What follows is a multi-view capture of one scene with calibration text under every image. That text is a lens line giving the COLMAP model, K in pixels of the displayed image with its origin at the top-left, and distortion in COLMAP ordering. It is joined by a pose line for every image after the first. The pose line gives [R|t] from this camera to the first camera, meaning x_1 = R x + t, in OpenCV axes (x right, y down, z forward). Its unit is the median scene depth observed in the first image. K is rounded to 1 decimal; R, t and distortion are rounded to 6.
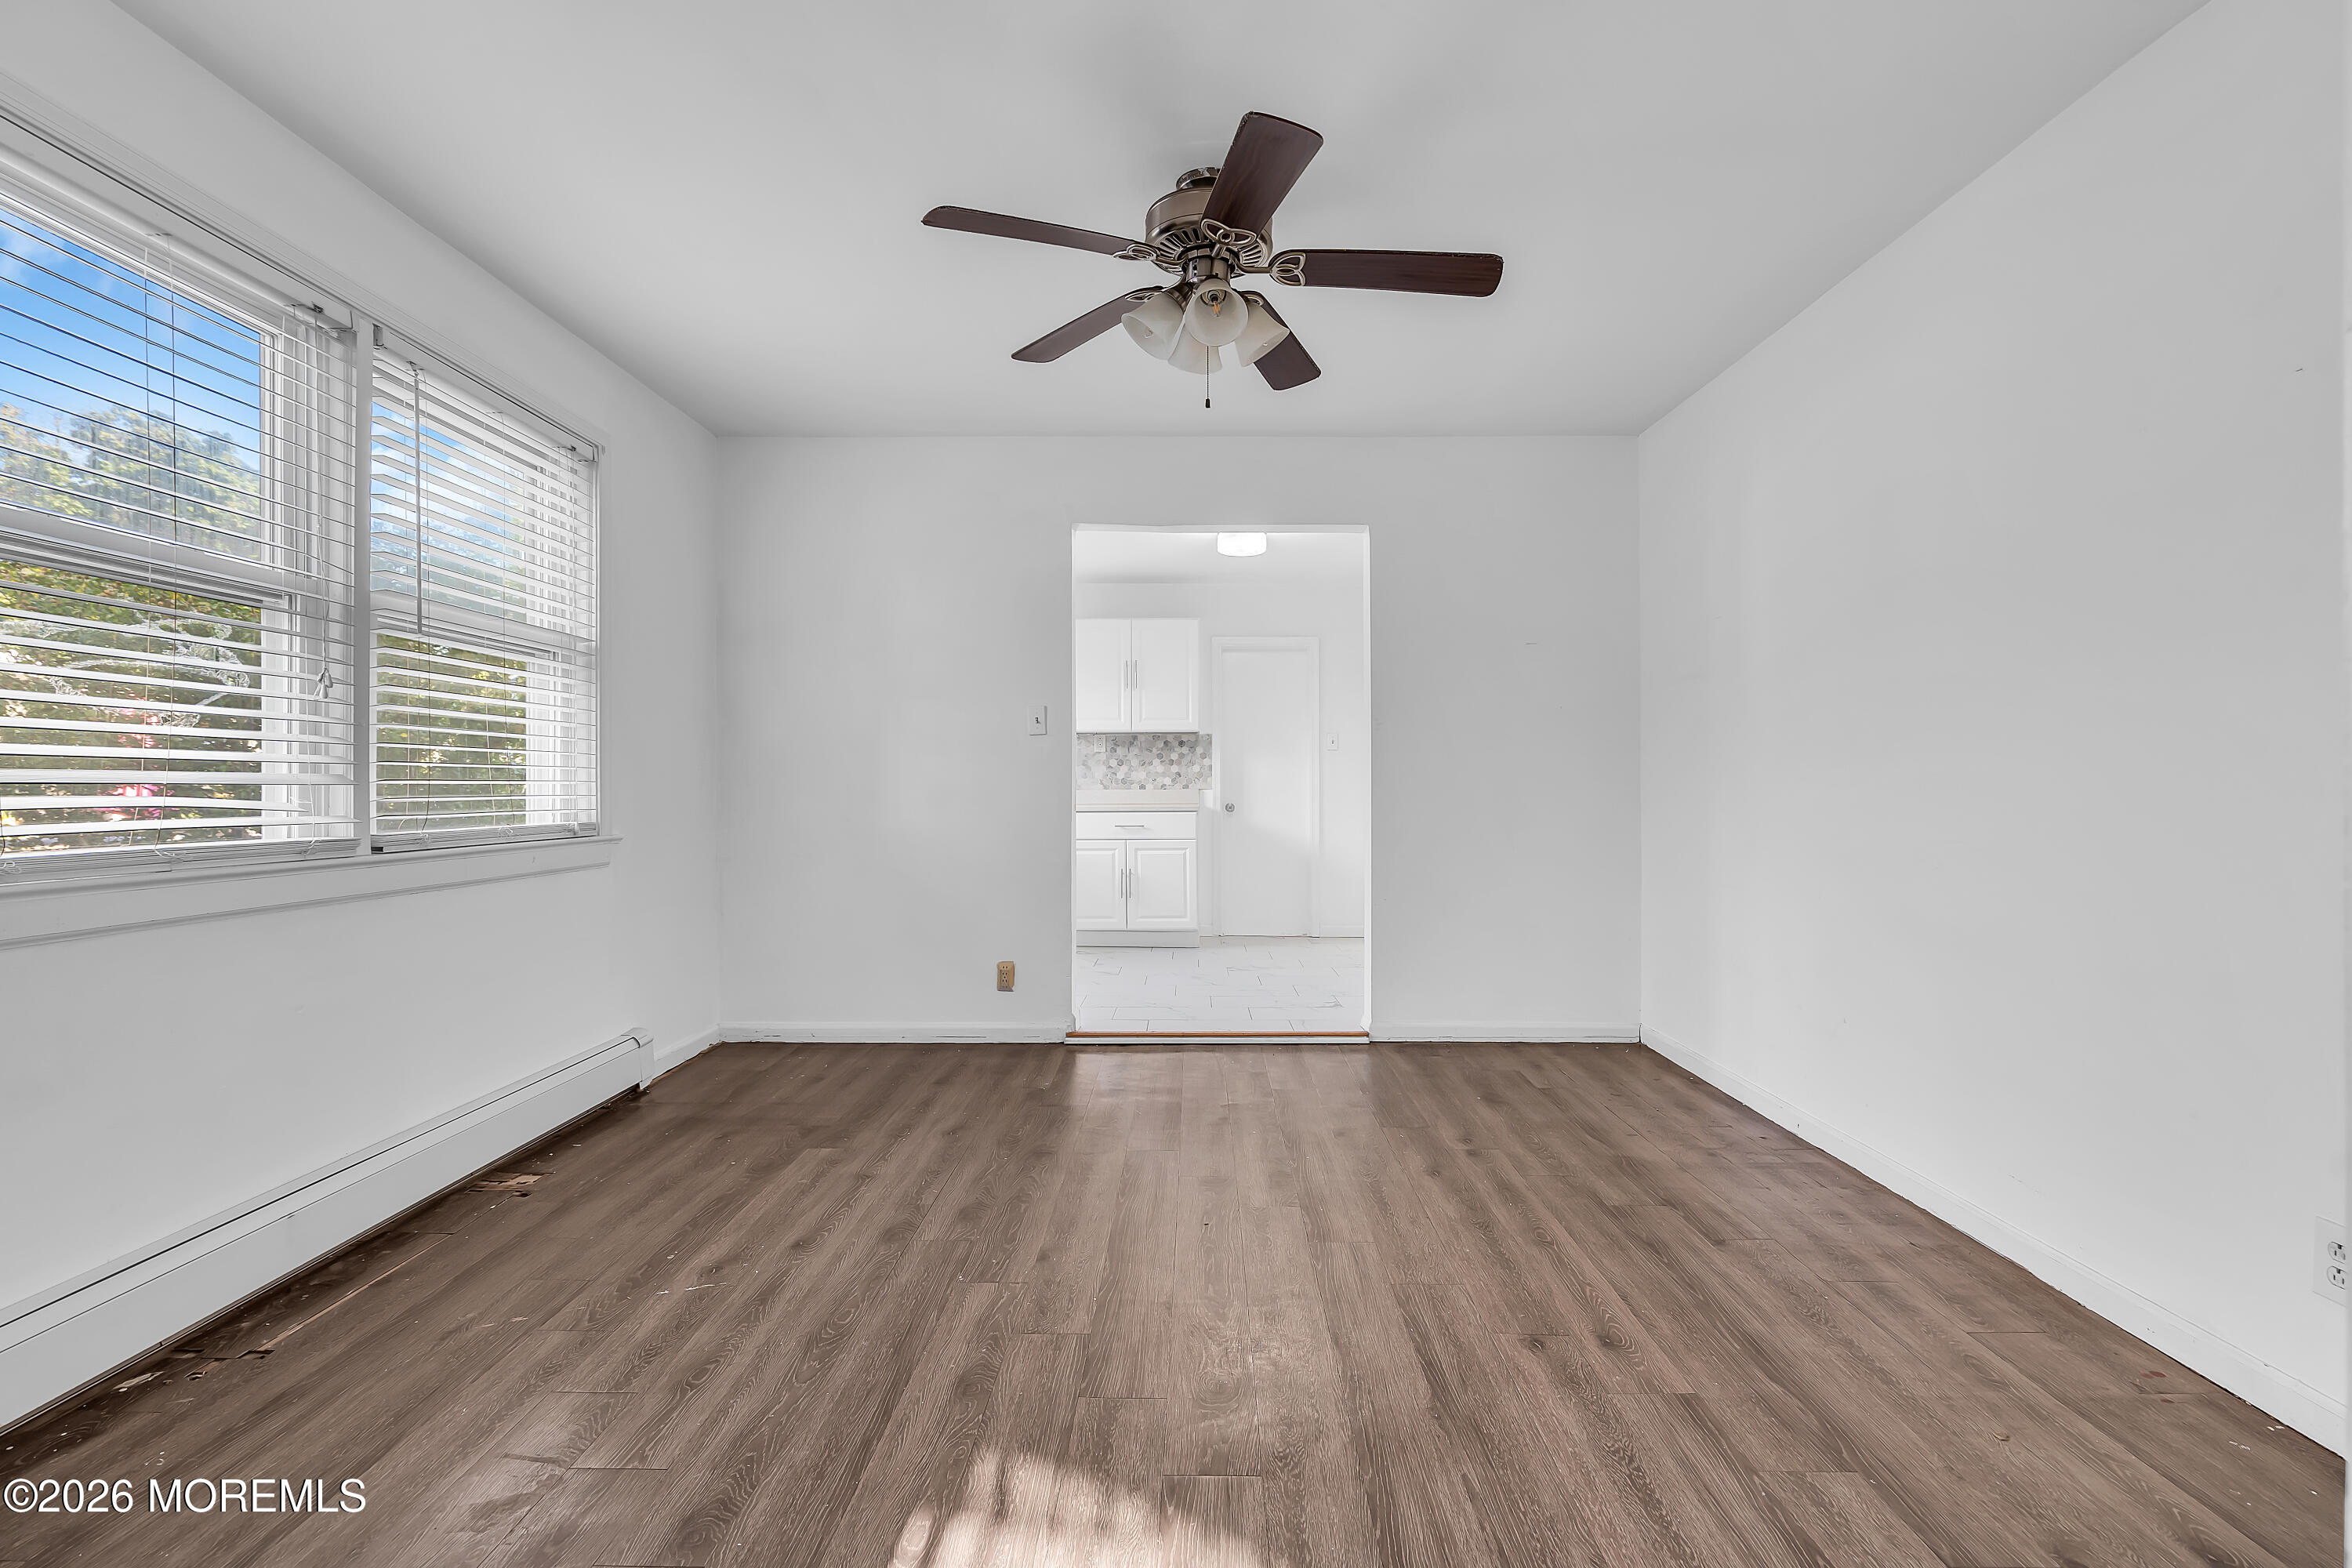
lens RADIAL K [[1073.8, 0, 1181.1], [0, 1073.8, 793.9], [0, 0, 1]] dist [-0.003449, 0.002302]
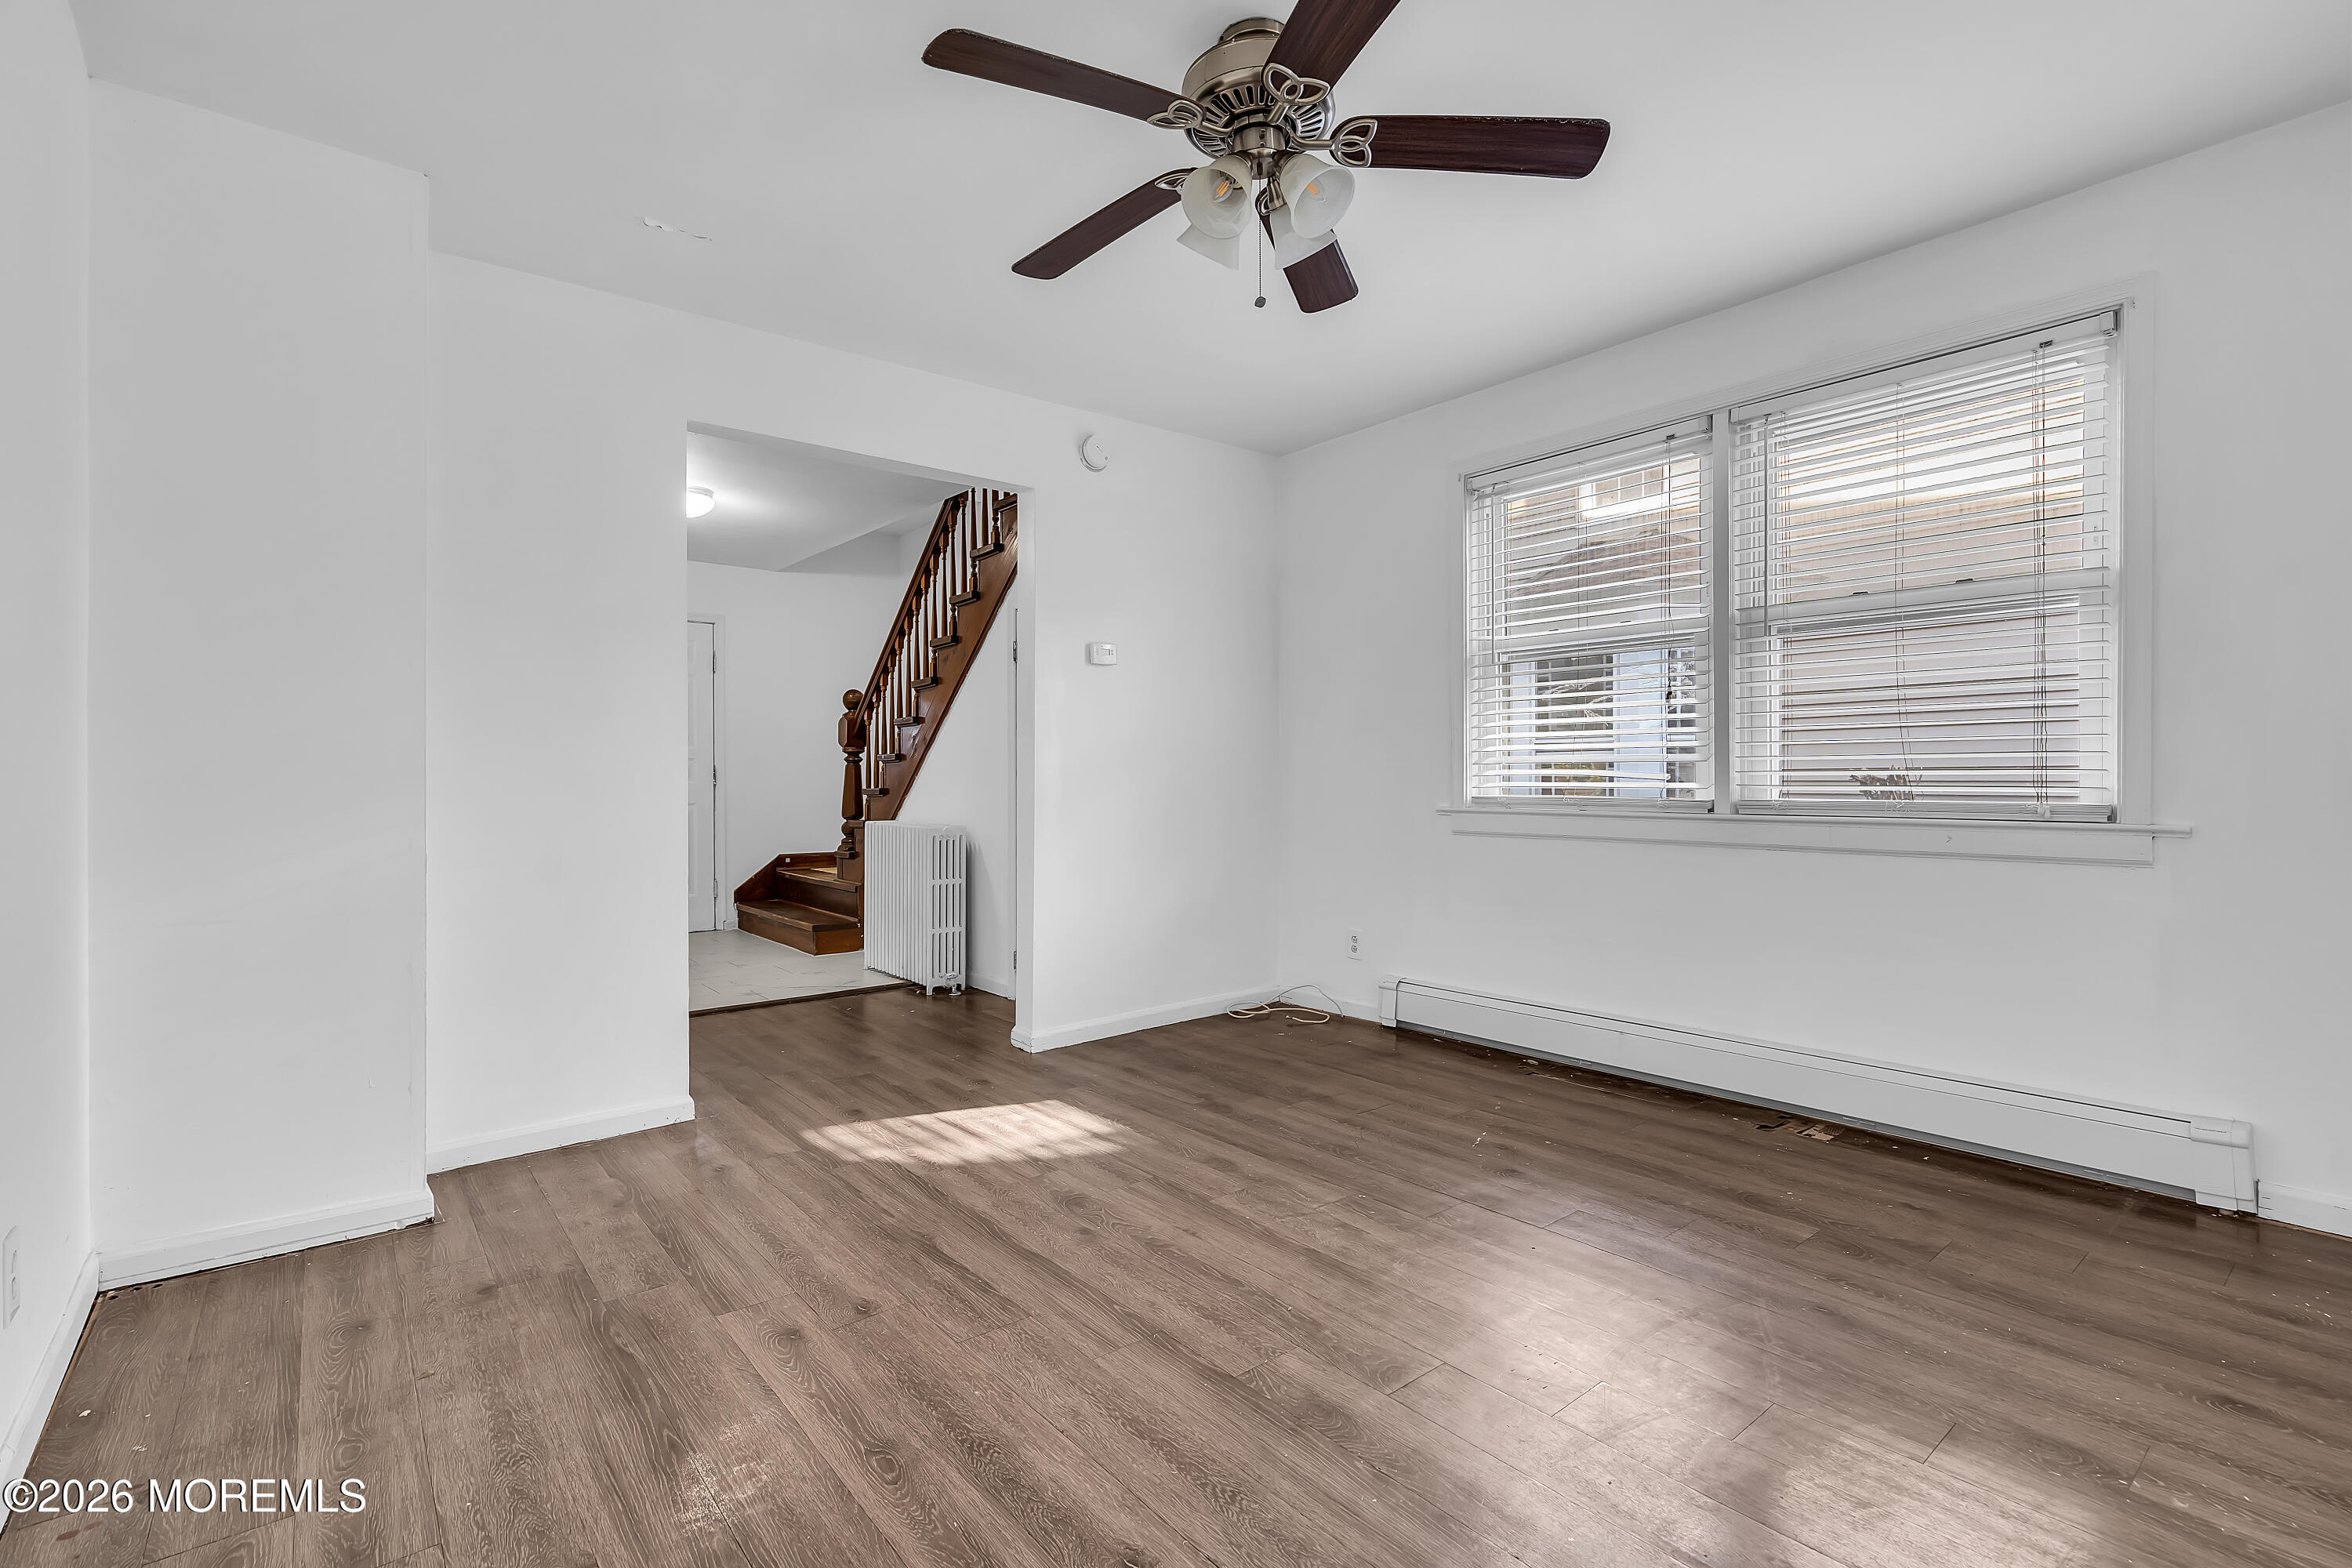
lens RADIAL K [[1073.8, 0, 1187.1], [0, 1073.8, 769.9], [0, 0, 1]] dist [-0.003449, 0.002302]
pose [[-0.764678, 0.001947, -0.644410, 0.466405], [0.001232, 0.999998, 0.001559, -0.000039], [0.644412, 0.000398, -0.764679, 1.227067]]
